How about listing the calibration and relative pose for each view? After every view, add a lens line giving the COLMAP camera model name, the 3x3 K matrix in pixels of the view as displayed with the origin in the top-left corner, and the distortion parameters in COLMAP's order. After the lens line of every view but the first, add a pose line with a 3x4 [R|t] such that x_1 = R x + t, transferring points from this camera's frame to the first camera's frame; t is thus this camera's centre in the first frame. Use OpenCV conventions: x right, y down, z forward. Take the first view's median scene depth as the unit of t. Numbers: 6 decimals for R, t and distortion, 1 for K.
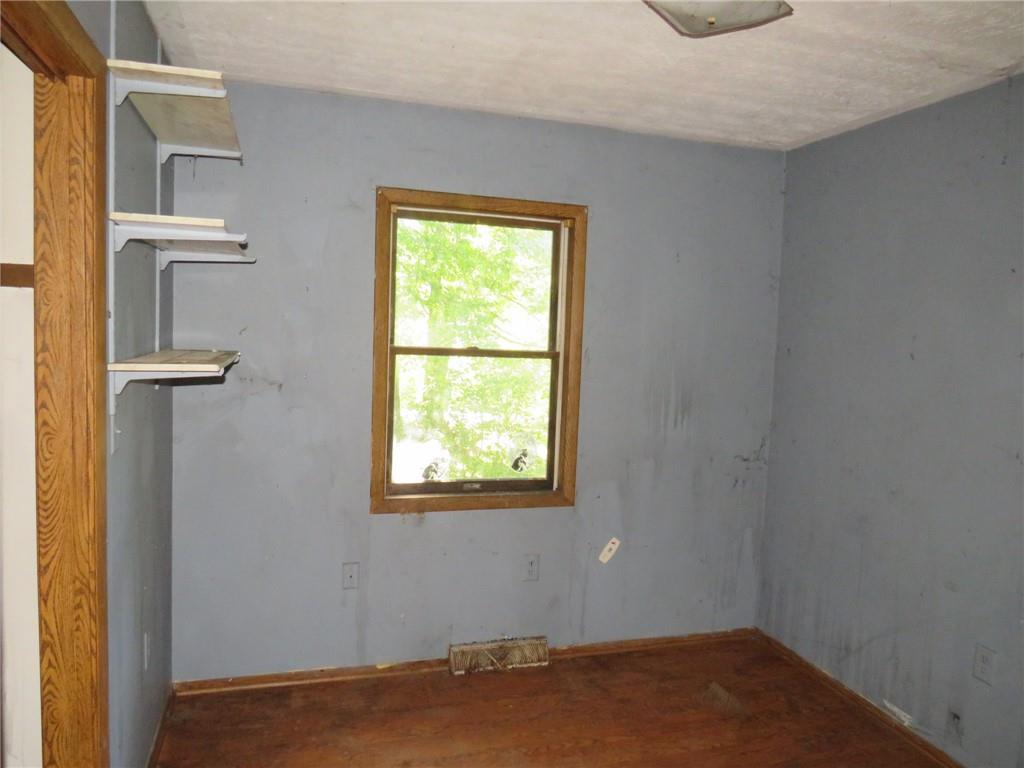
lens RADIAL K [[734.7, 0, 512.0], [0, 734.7, 384.0], [0, 0, 1]] dist [-0.028855, 0.001639]
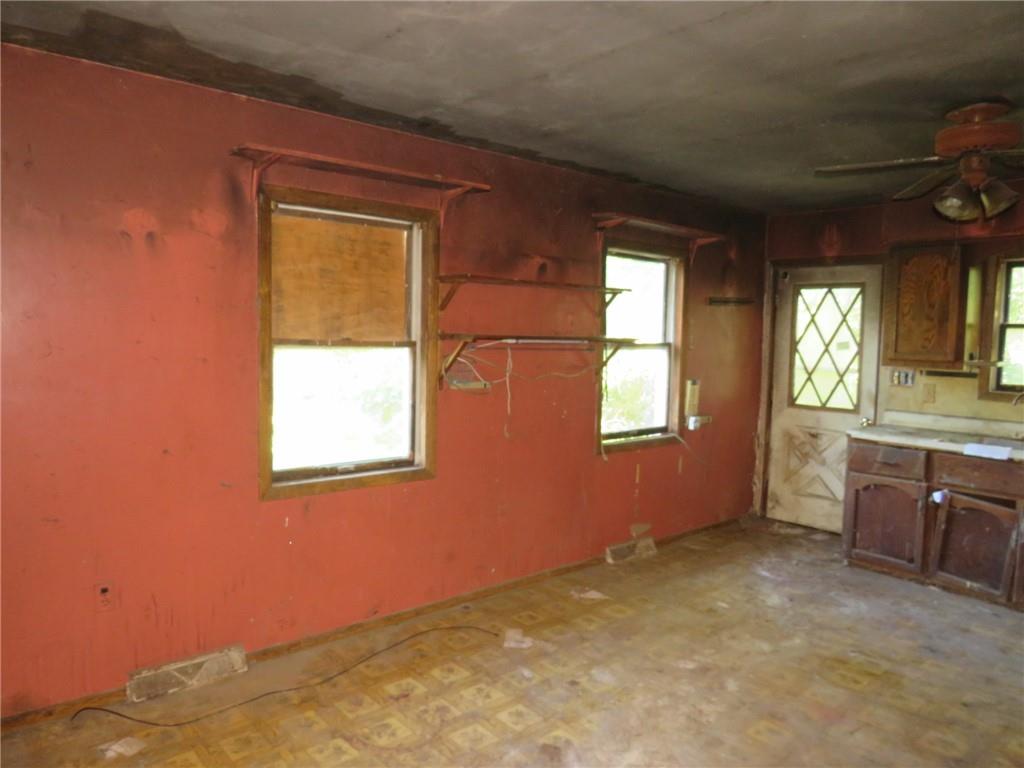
lens RADIAL K [[734.7, 0, 512.0], [0, 734.7, 384.0], [0, 0, 1]] dist [-0.028855, 0.001639]
pose [[0.918266, -0.042669, 0.393659, -0.223272], [0.035096, 0.999035, 0.026418, -0.003697], [-0.394406, -0.010443, 0.918877, -0.068369]]
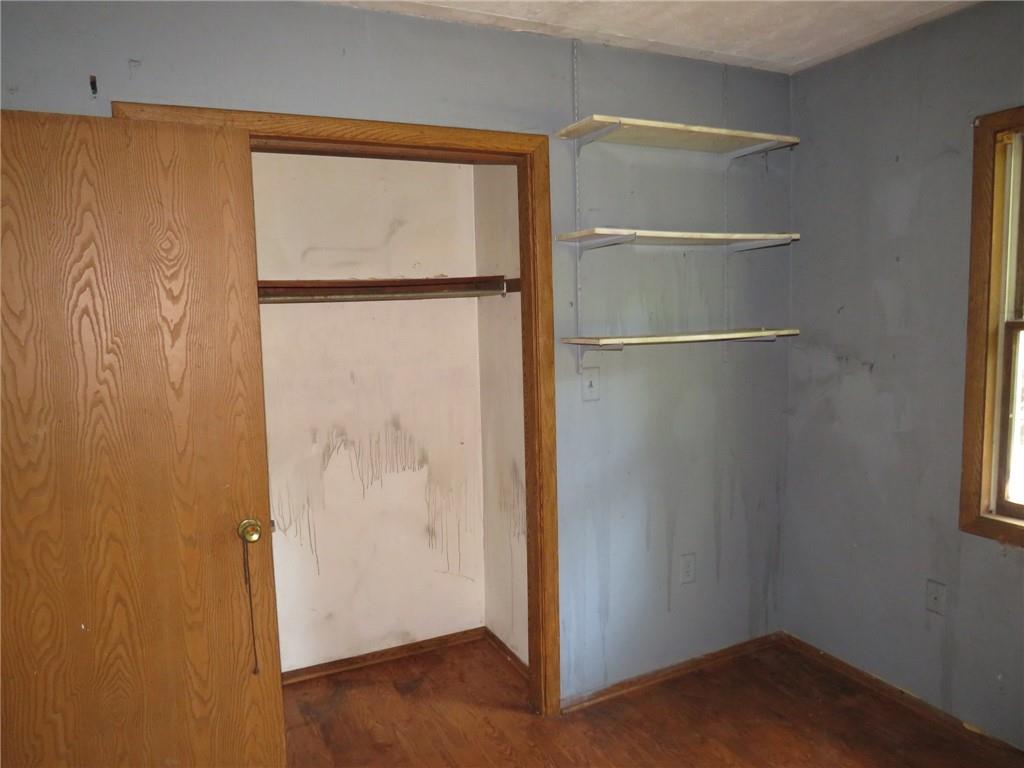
lens RADIAL K [[734.7, 0, 512.0], [0, 734.7, 384.0], [0, 0, 1]] dist [-0.028855, 0.001639]
pose [[0.145123, 0.057744, -0.987727, 0.538693], [-0.046554, 0.997588, 0.051481, -0.001348], [0.988318, 0.038512, 0.147462, 0.410216]]
